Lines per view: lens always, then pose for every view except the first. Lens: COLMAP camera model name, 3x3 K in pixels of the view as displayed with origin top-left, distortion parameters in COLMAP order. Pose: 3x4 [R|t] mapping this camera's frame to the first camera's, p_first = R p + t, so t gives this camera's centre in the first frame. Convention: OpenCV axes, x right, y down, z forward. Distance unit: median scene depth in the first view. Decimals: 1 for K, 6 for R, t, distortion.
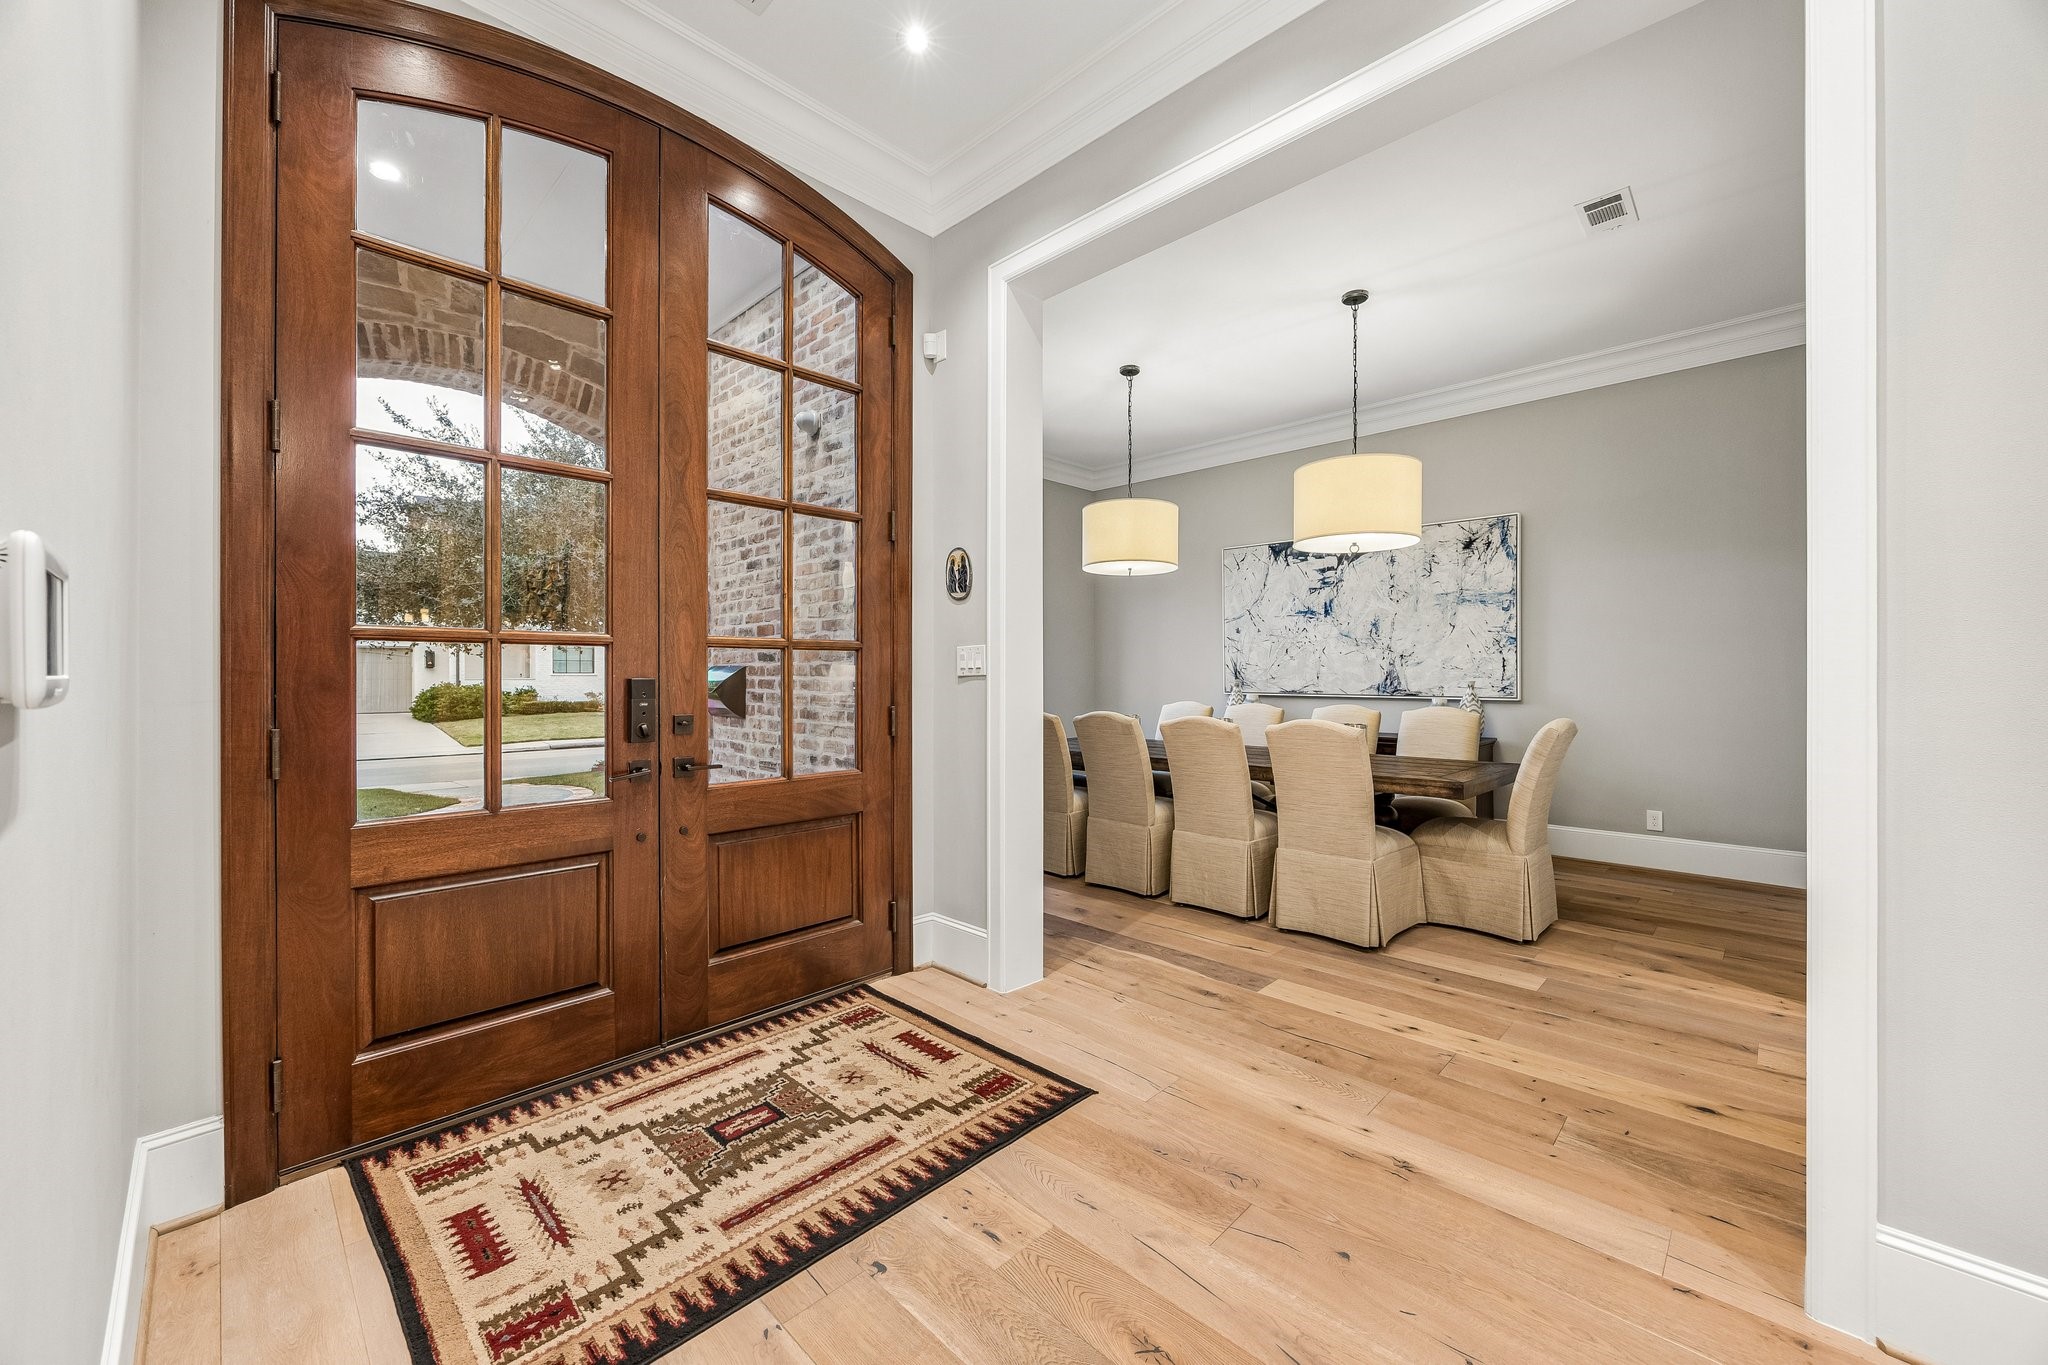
lens RADIAL K [[788.0, 0, 1031.2], [0, 788.0, 669.2], [0, 0, 1]] dist [-0.000126, -0.001529]
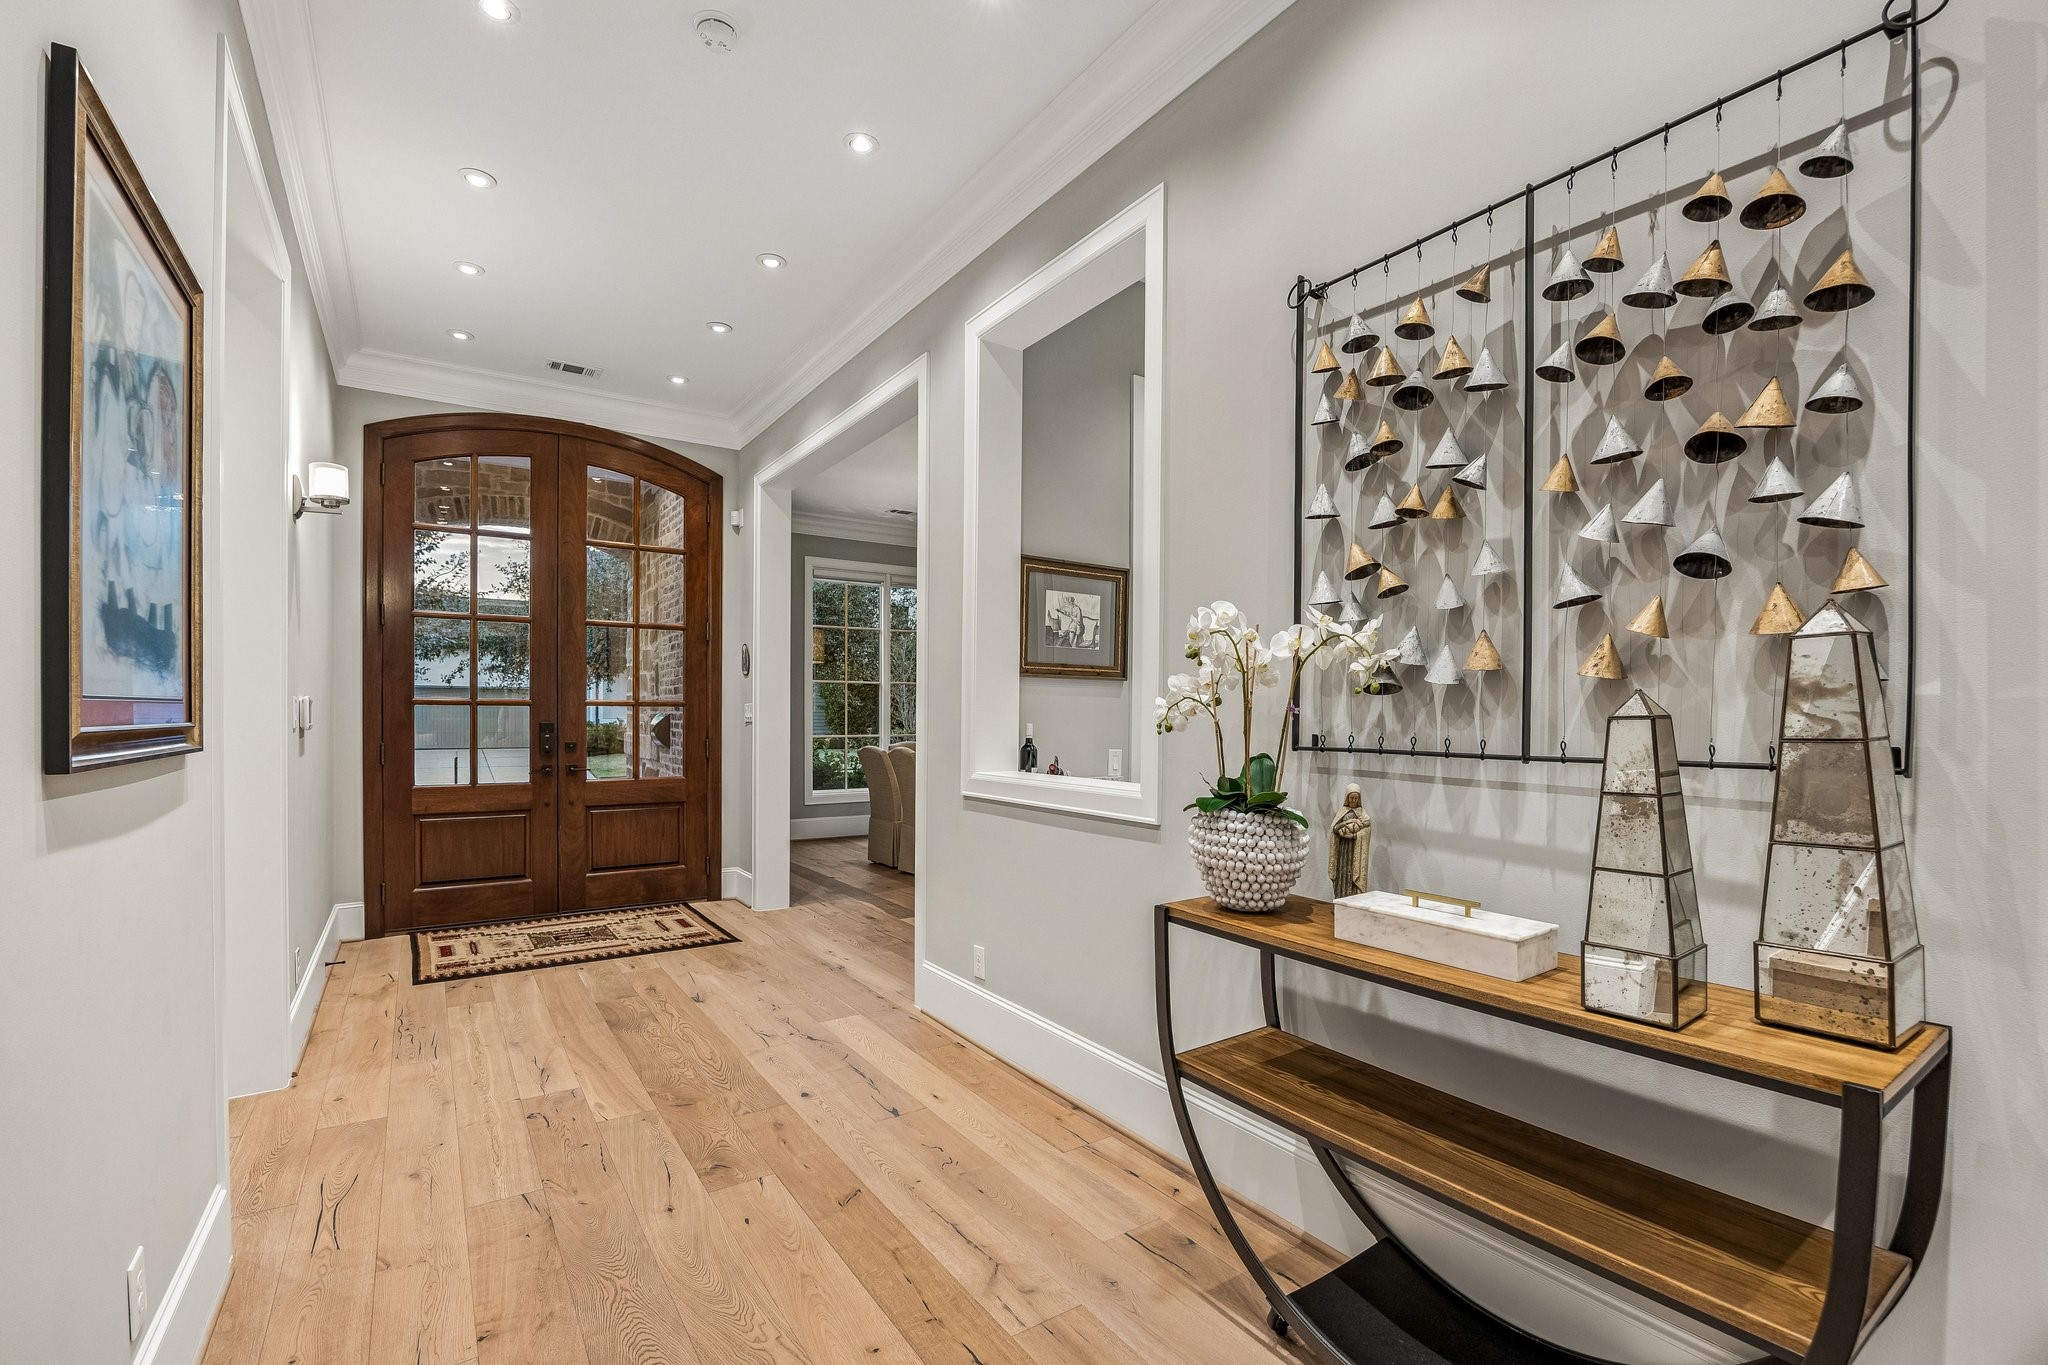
lens RADIAL K [[902.5, 0, 1021.5], [0, 902.5, 723.3], [0, 0, 1]] dist [-0.016304, 0.000782]
pose [[0.976372, 0.009128, -0.215902, 0.747741], [-0.005932, 0.999863, 0.015444, -0.018216], [0.216013, -0.013799, 0.976293, -0.604472]]
